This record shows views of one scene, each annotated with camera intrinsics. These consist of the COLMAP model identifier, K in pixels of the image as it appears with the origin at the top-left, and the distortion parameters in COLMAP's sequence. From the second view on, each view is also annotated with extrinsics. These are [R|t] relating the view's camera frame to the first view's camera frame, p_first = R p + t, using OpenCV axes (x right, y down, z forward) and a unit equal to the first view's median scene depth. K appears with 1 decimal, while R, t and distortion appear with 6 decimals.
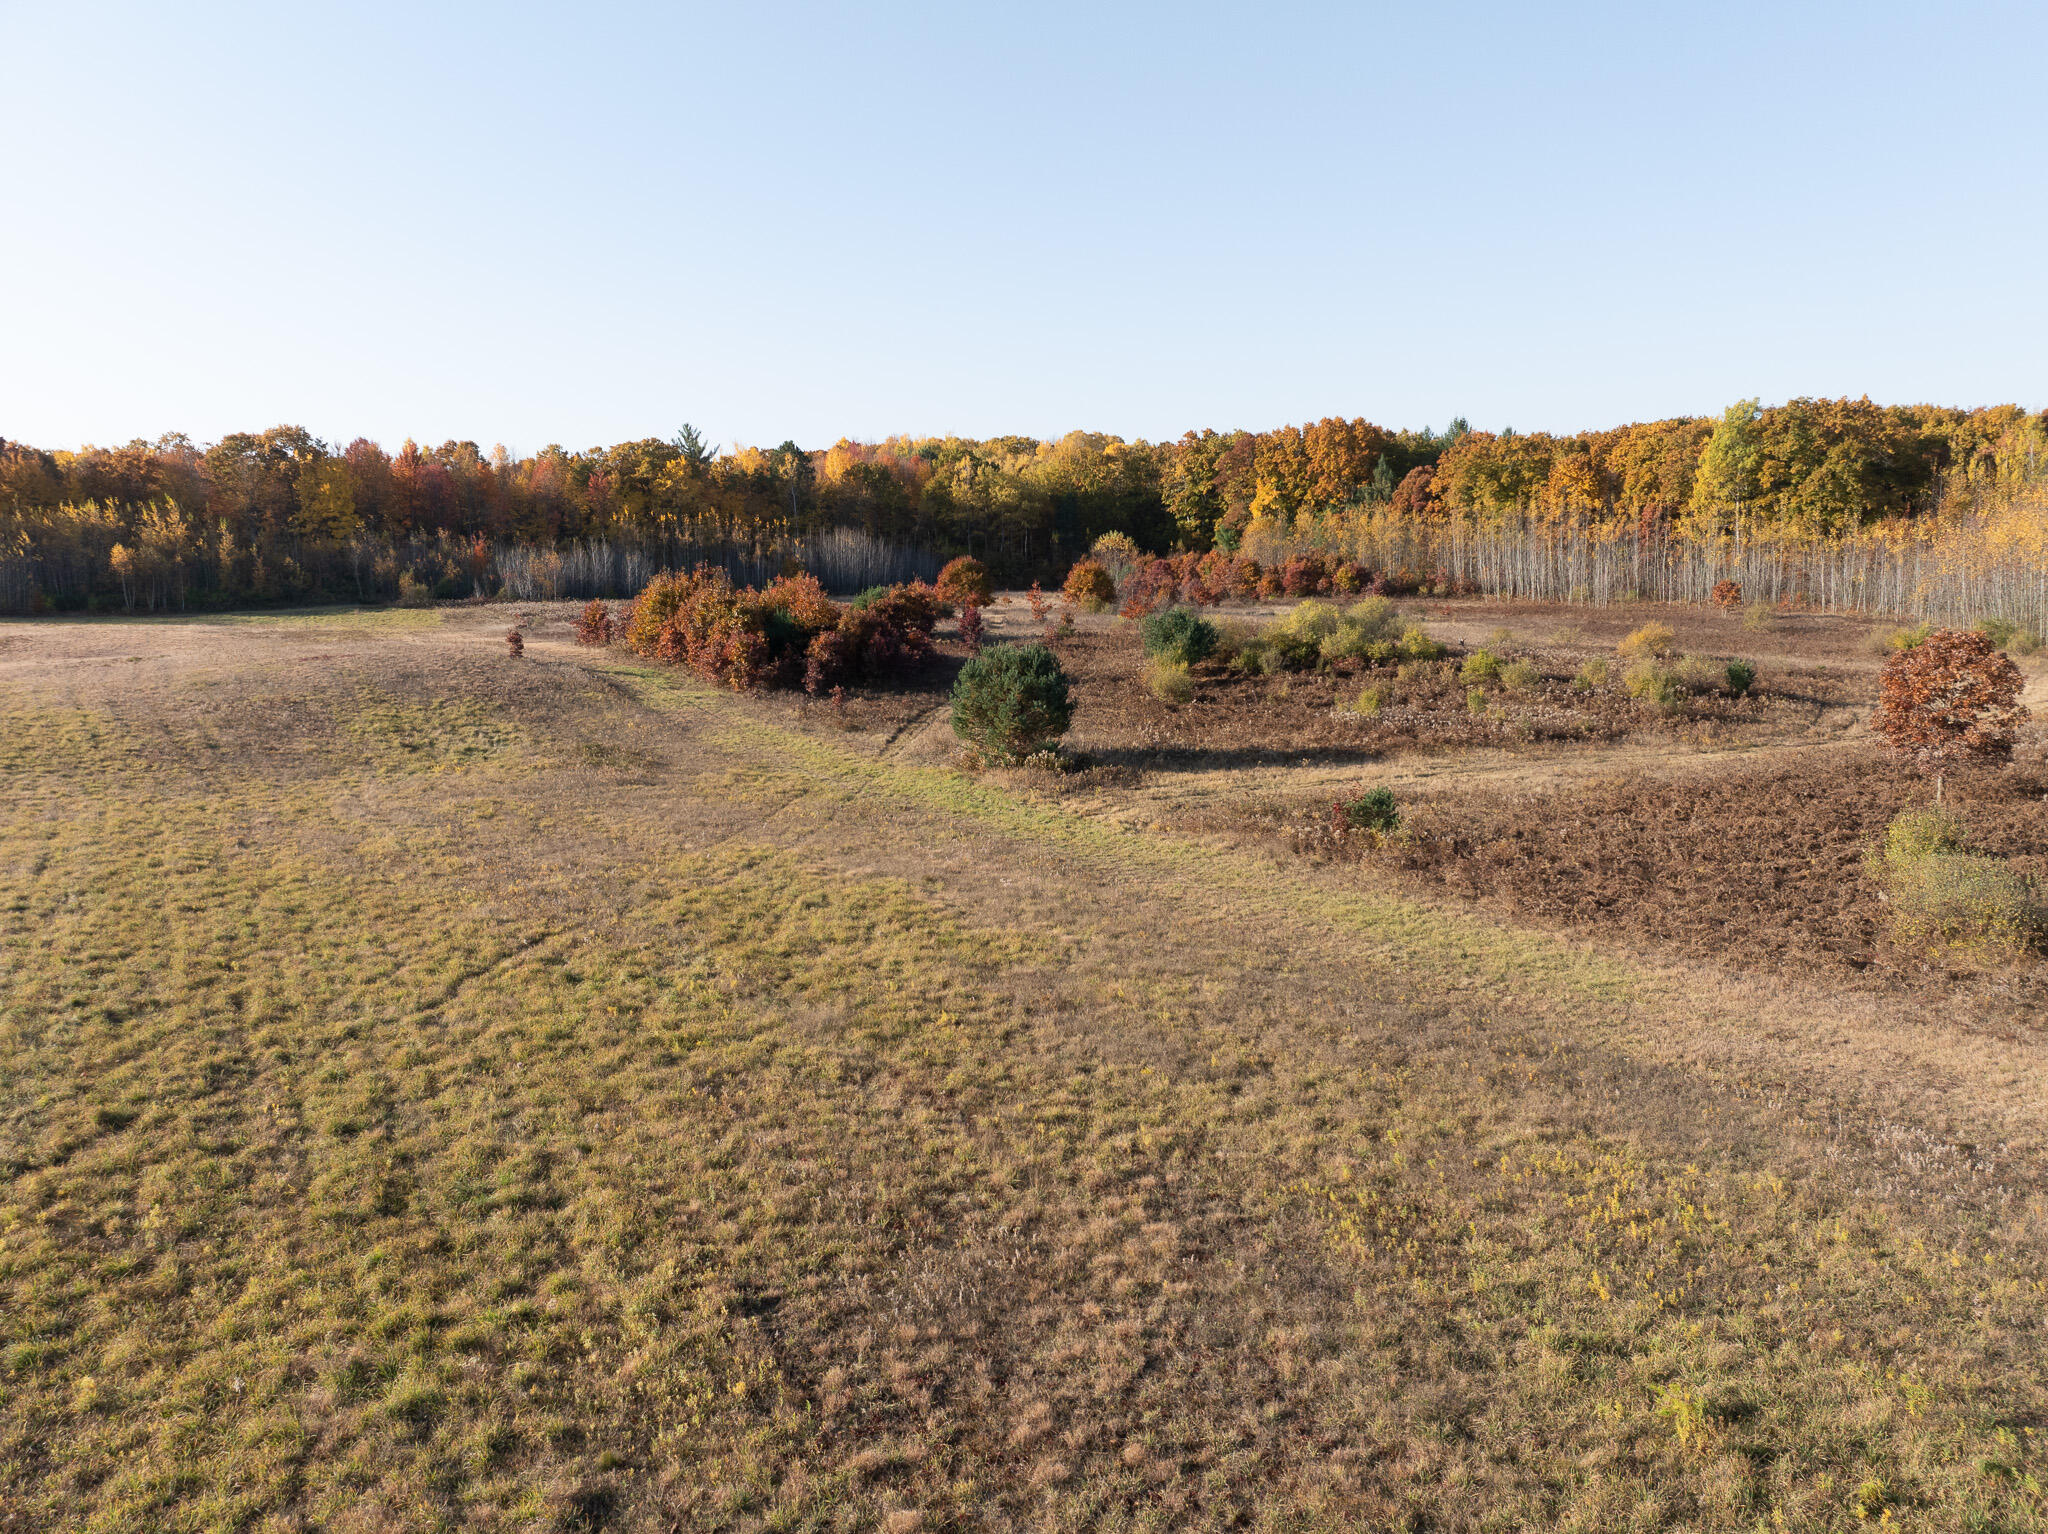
lens RADIAL K [[1430.5, 0, 1041.9], [0, 1430.5, 768.0], [0, 0, 1]] dist [-0.044474, 0.014392]
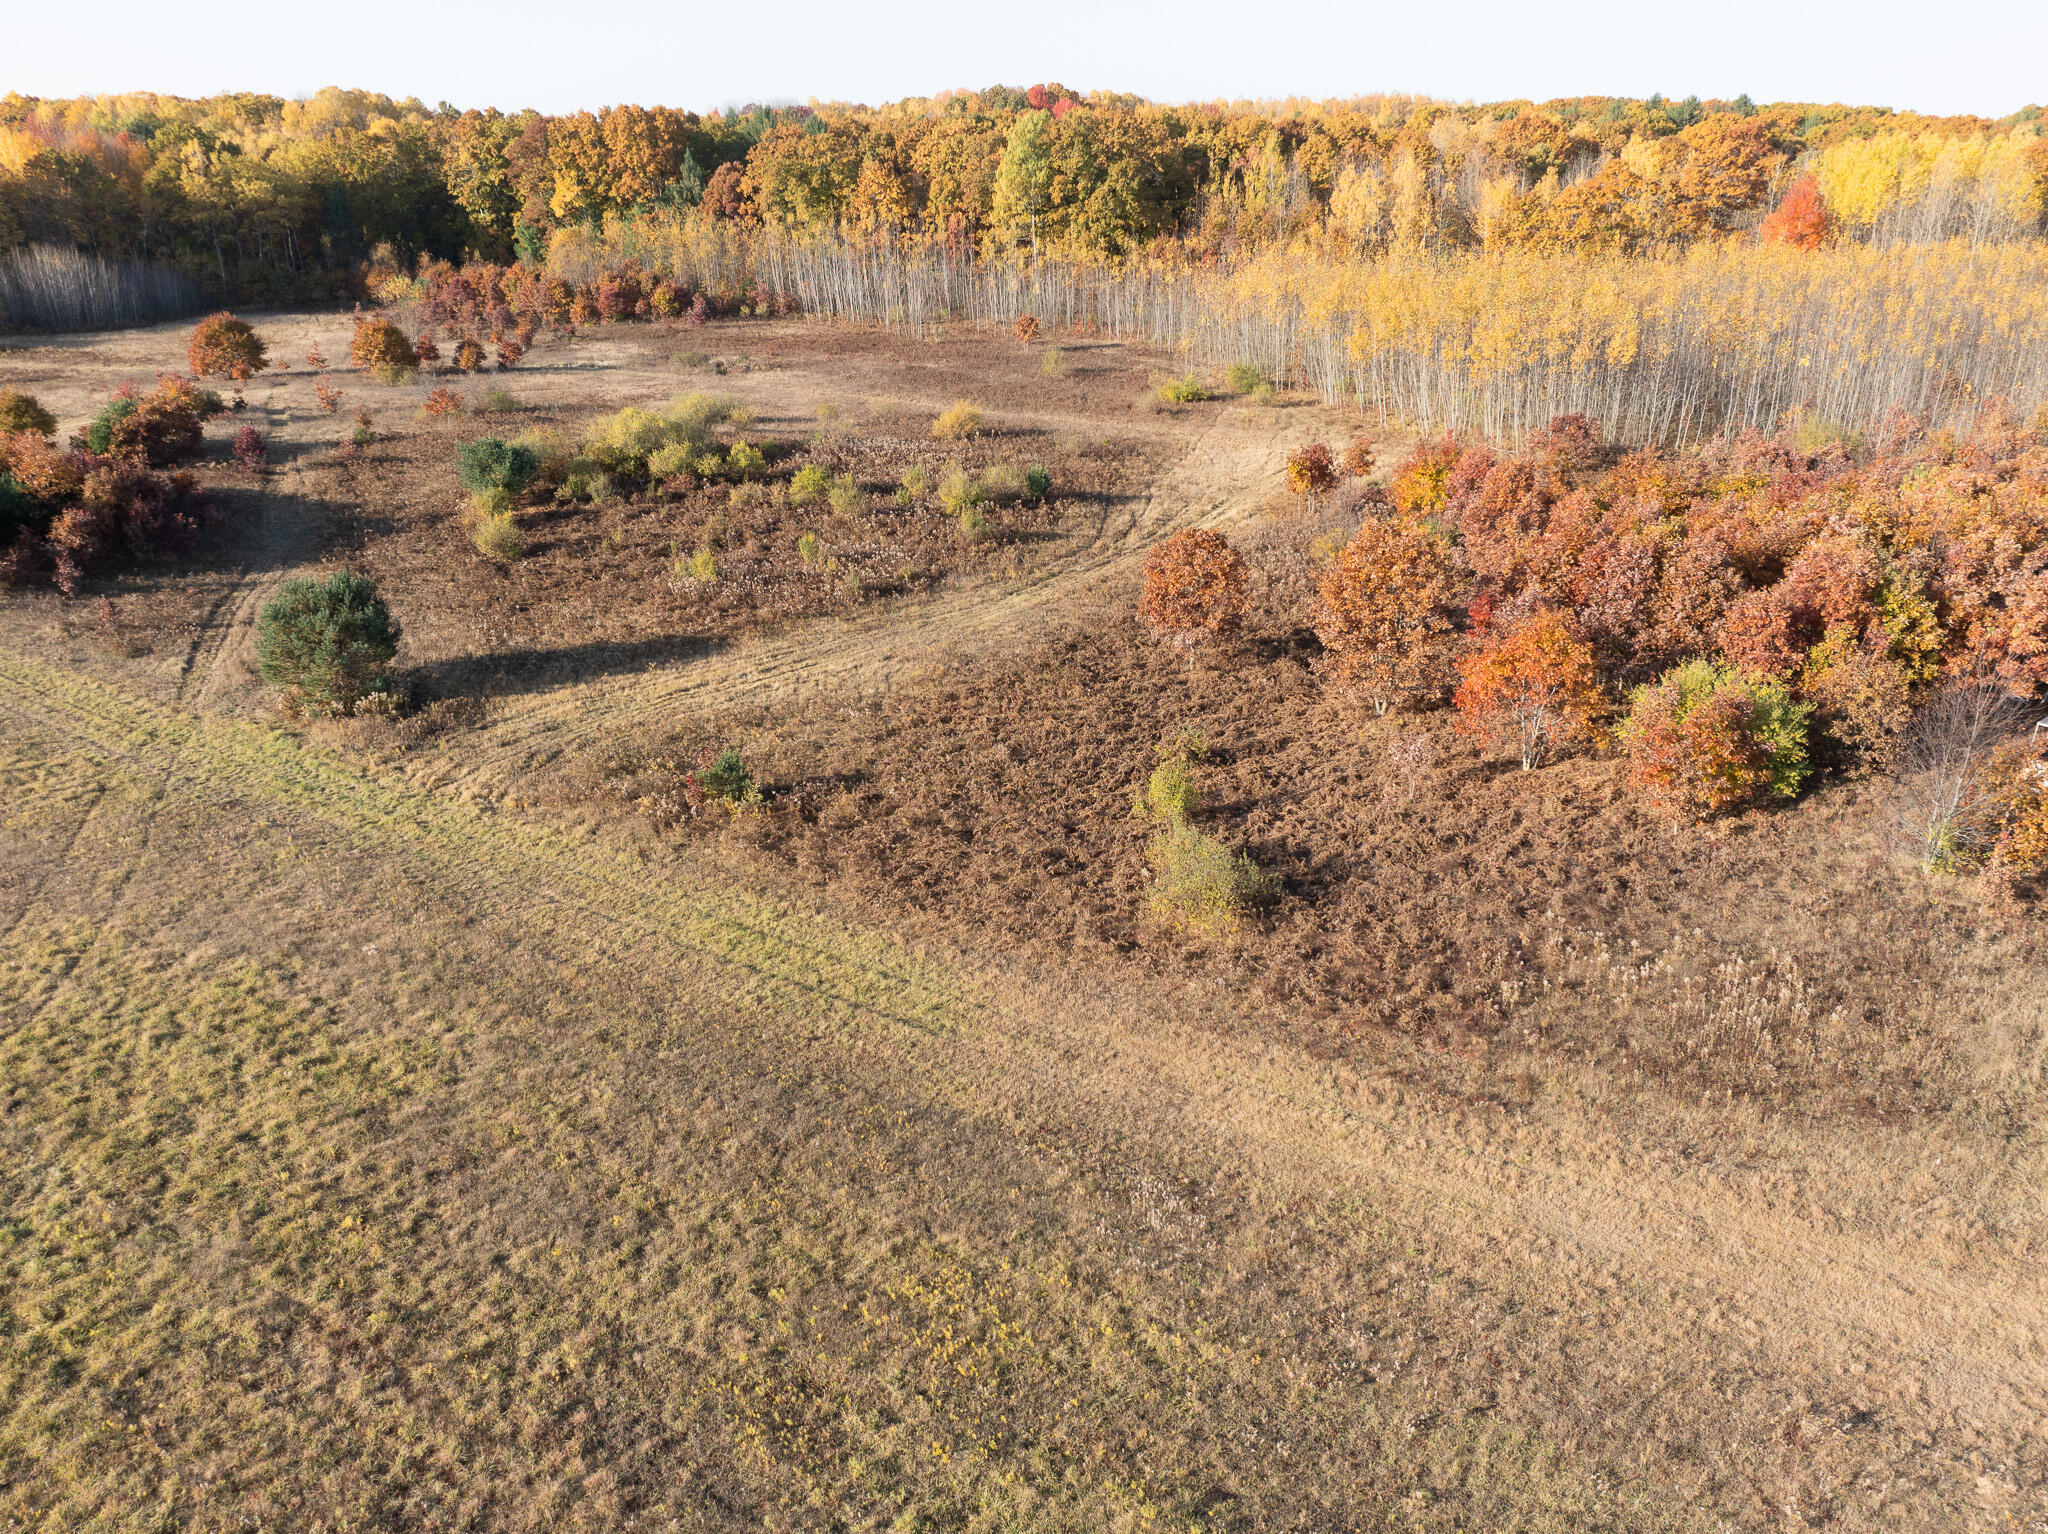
lens RADIAL K [[1430.5, 0, 1026.9], [0, 1430.5, 764.7], [0, 0, 1]] dist [-0.044474, 0.014392]
pose [[0.903382, -0.162565, 0.396830, 0.009446], [0.062870, 0.965570, 0.252430, -0.146097], [-0.424204, -0.203092, 0.882499, -0.021823]]
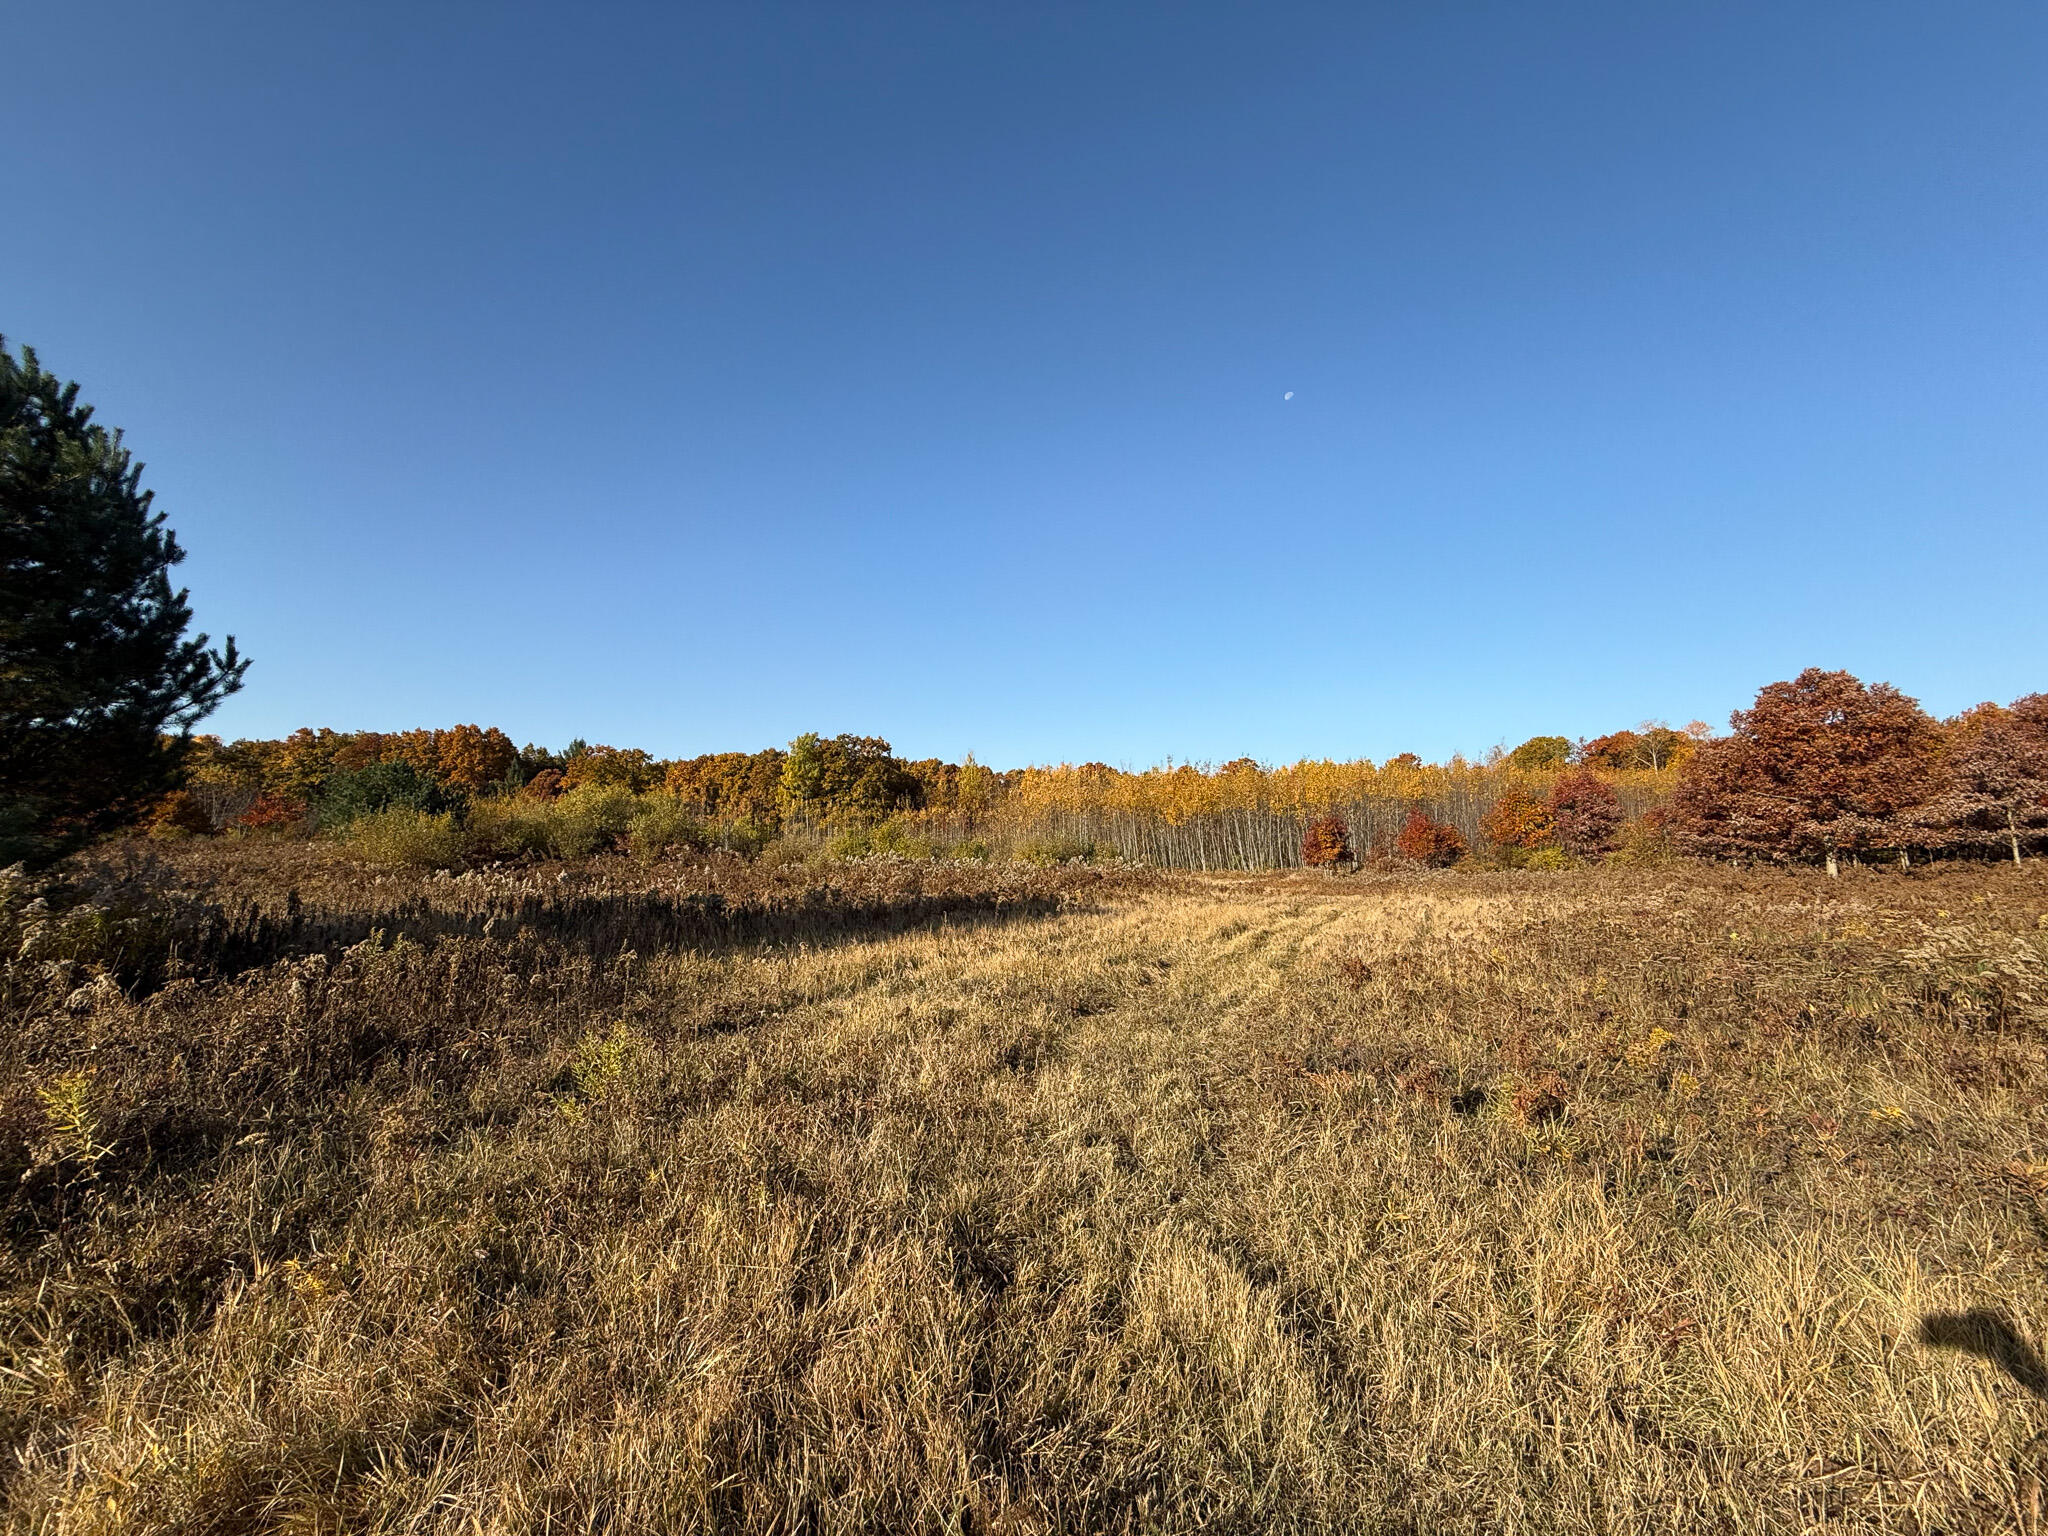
lens RADIAL K [[815.7, 0, 1020.4], [0, 815.7, 767.7], [0, 0, 1]] dist [0.001363, -0.000172]
pose [[0.657683, 0.105073, 0.745931, 0.001956], [0.111407, 0.965768, -0.234267, 0.008899], [-0.745011, 0.237175, 0.623463, 0.708604]]
